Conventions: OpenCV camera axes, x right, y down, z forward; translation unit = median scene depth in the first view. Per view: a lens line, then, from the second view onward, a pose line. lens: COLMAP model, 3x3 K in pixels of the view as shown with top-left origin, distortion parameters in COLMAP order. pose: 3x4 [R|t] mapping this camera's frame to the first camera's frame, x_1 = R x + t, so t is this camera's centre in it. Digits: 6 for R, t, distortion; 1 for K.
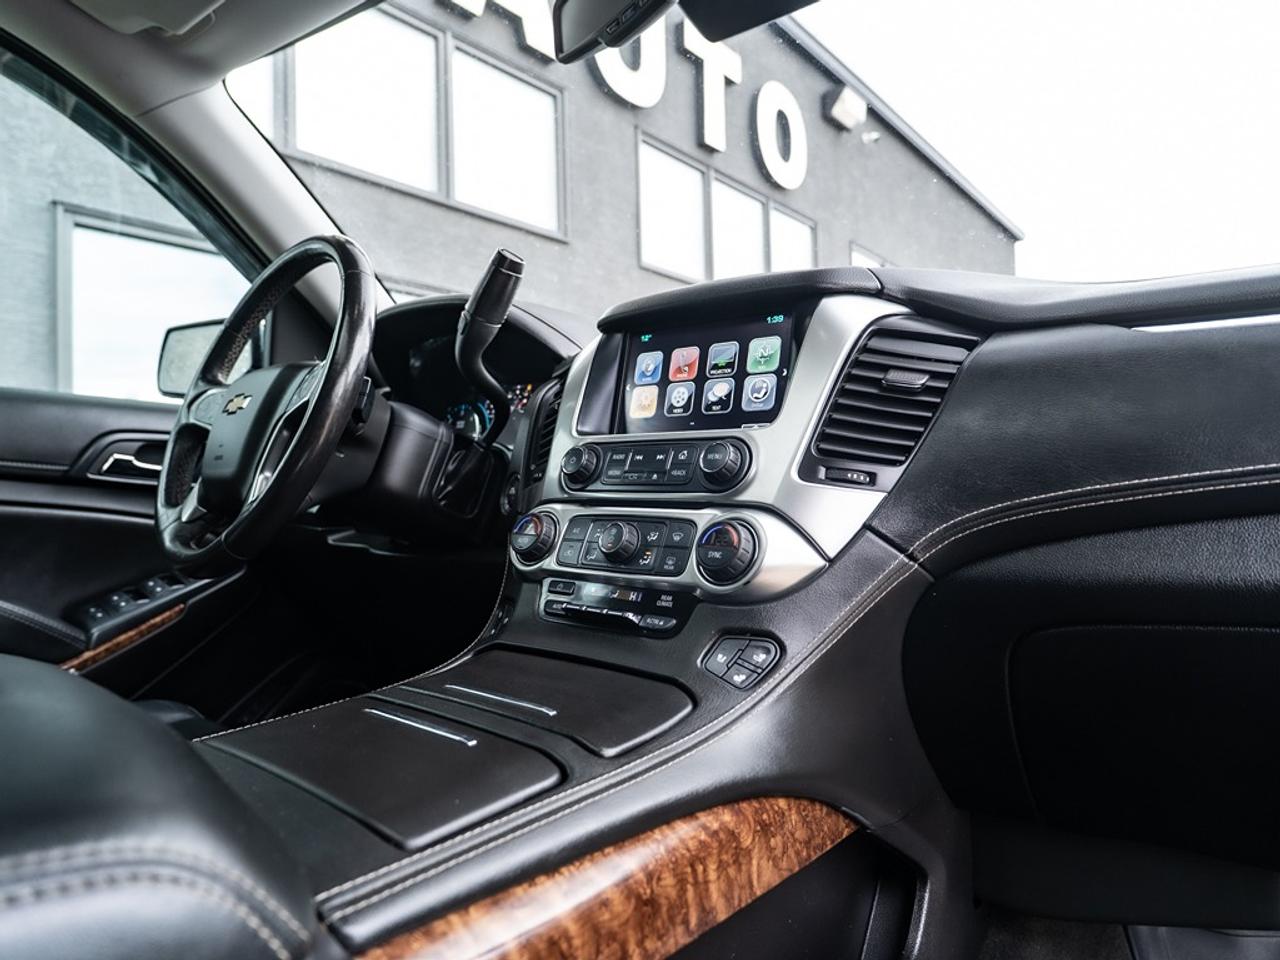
lens RADIAL K [[786.8, 0, 640.0], [0, 786.8, 480.0], [0, 0, 1]] dist [-0.018497, 0.001949]
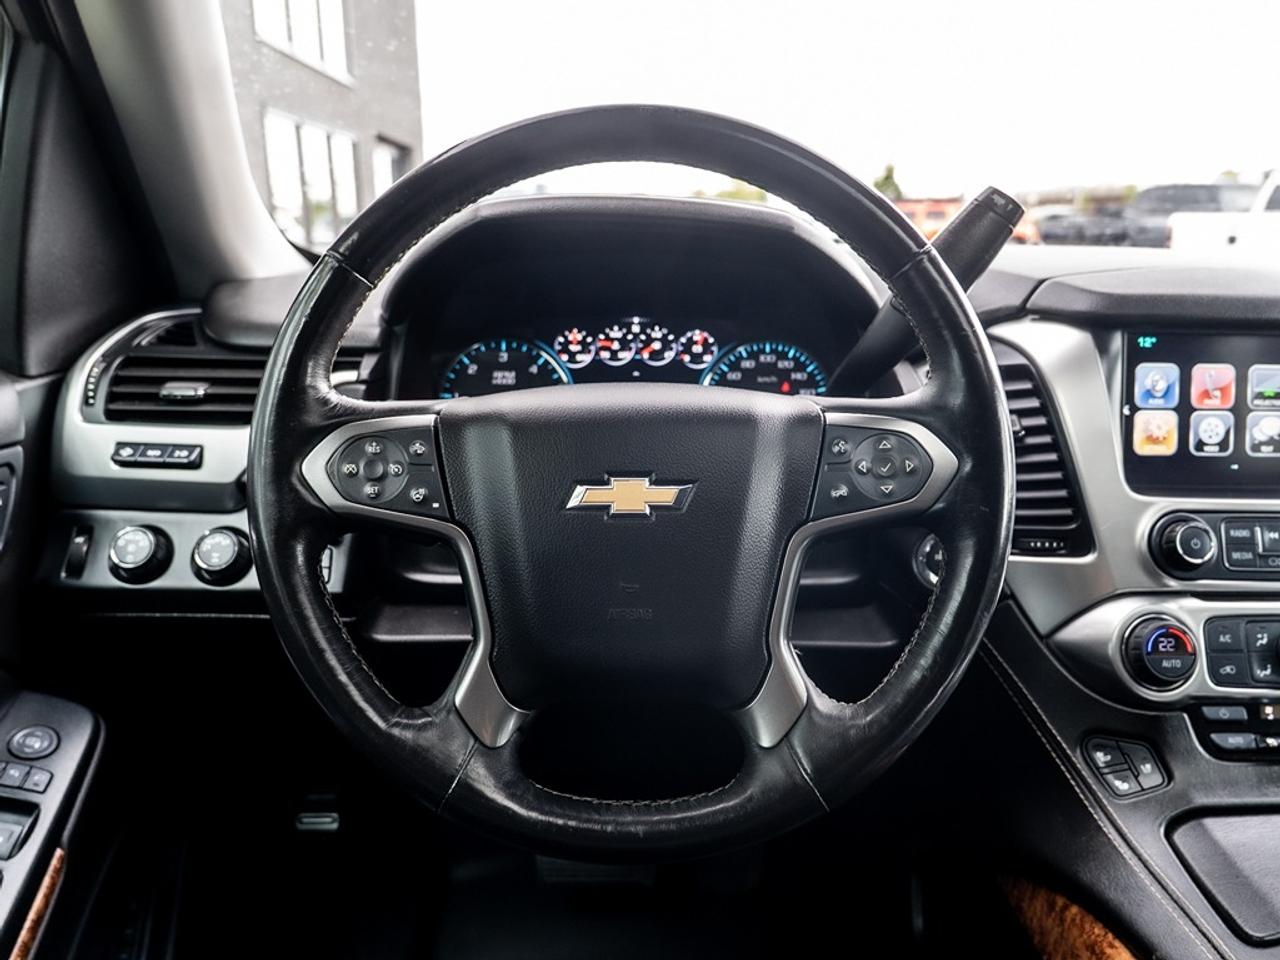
lens RADIAL K [[1016.8, 0, 642.7], [0, 1016.8, 494.1], [0, 0, 1]] dist [-0.028768, 0.007344]
pose [[0.750275, -0.158522, 0.641840, -1.077828], [-0.017698, 0.965665, 0.259189, -0.307289], [-0.660889, -0.205822, 0.721708, 0.656359]]
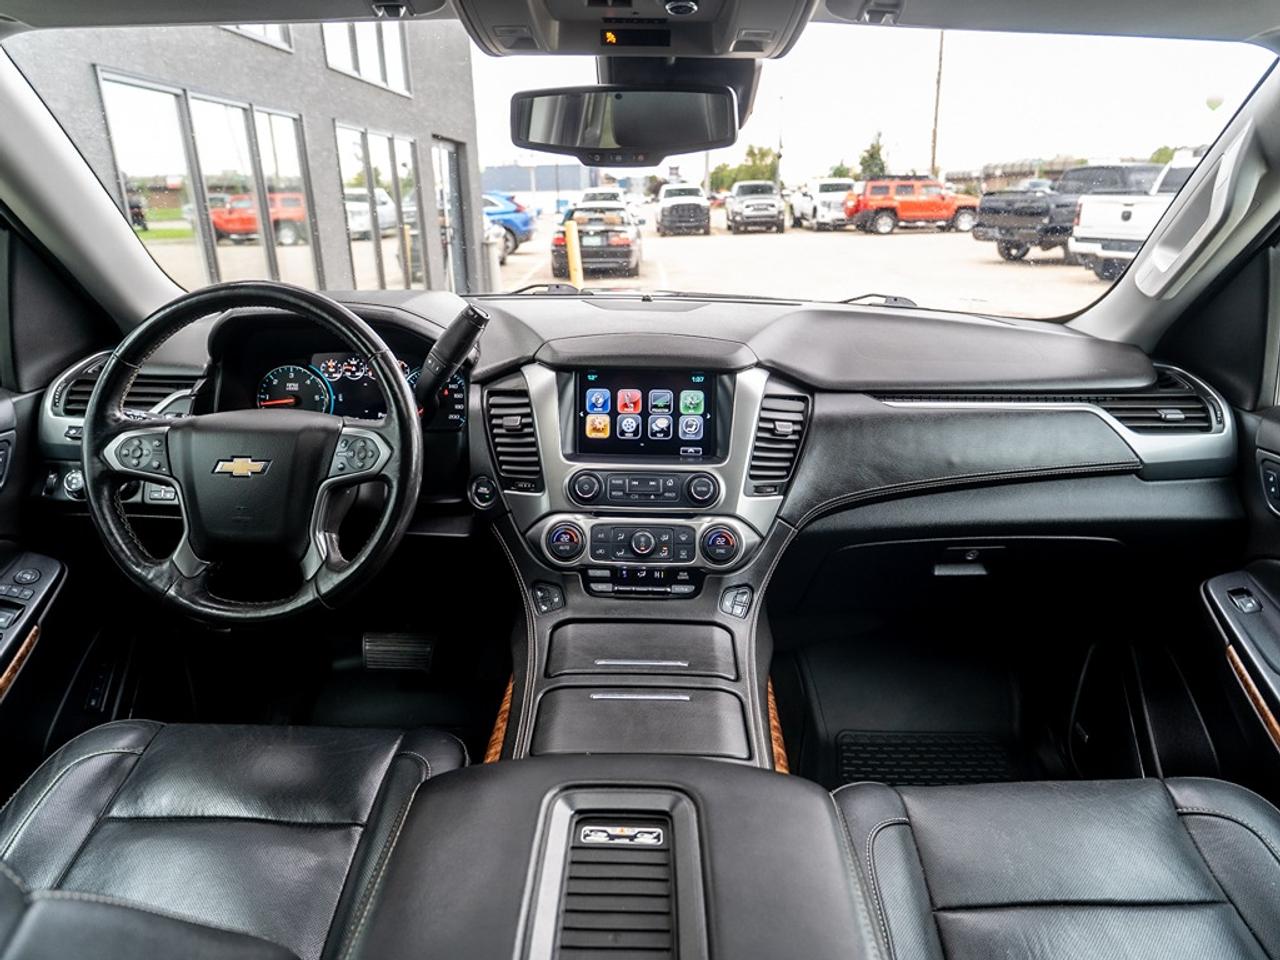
lens RADIAL K [[811.1, 0, 640.0], [0, 811.1, 480.0], [0, 0, 1]] dist [-0.020358, 0.002560]
pose [[0.782160, -0.201201, 0.589698, -0.882698], [-0.013436, 0.940762, 0.338802, -0.543590], [-0.622933, -0.272920, 0.733123, -0.162559]]
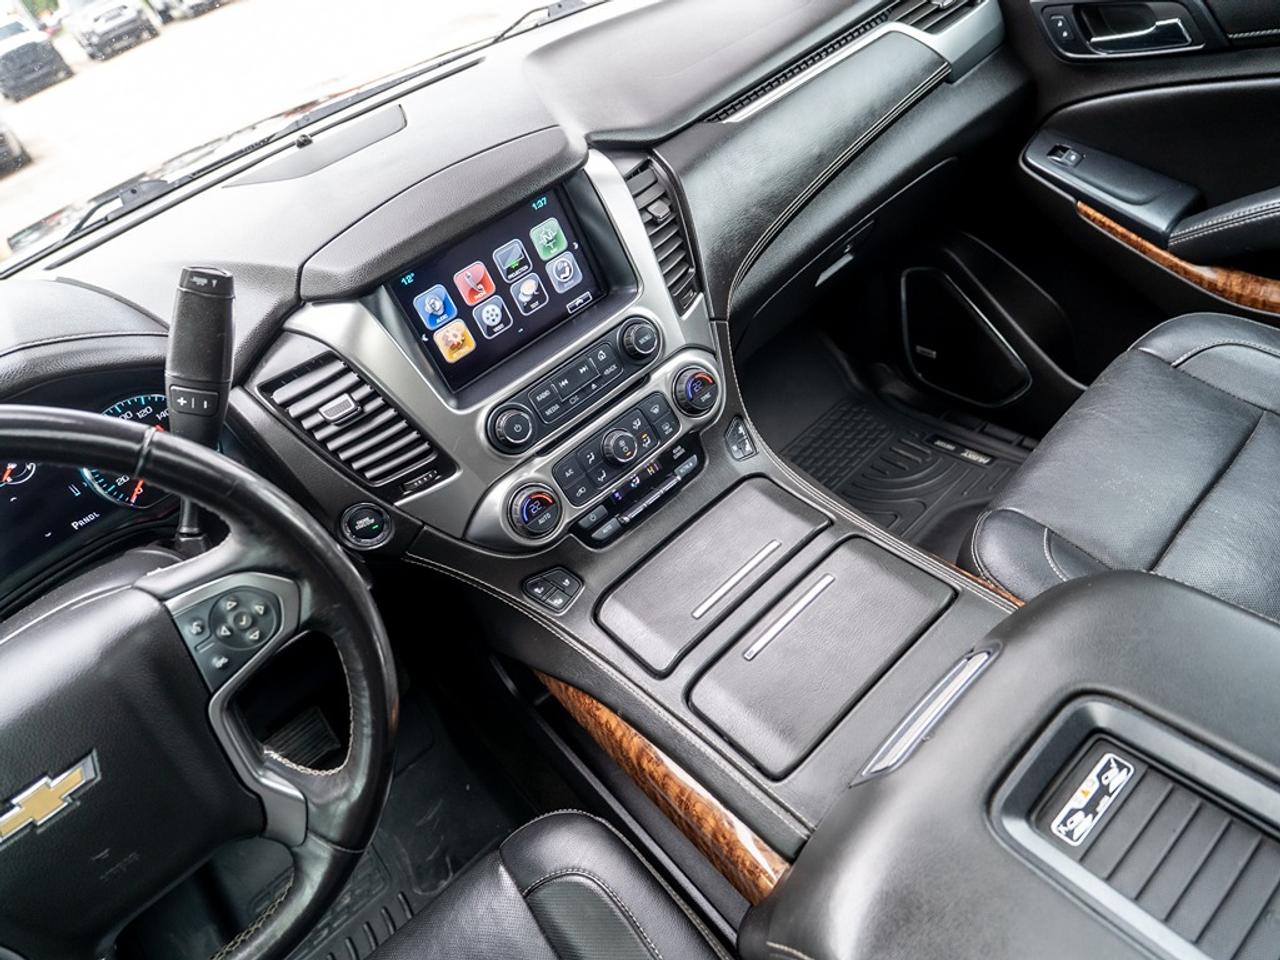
lens RADIAL K [[786.8, 0, 640.0], [0, 786.8, 480.0], [0, 0, 1]] dist [-0.018497, 0.001949]
pose [[0.181488, -0.686408, 0.704206, -0.782819], [0.262011, 0.723965, 0.638142, -0.557574], [-0.947846, 0.068694, 0.311237, 0.548312]]
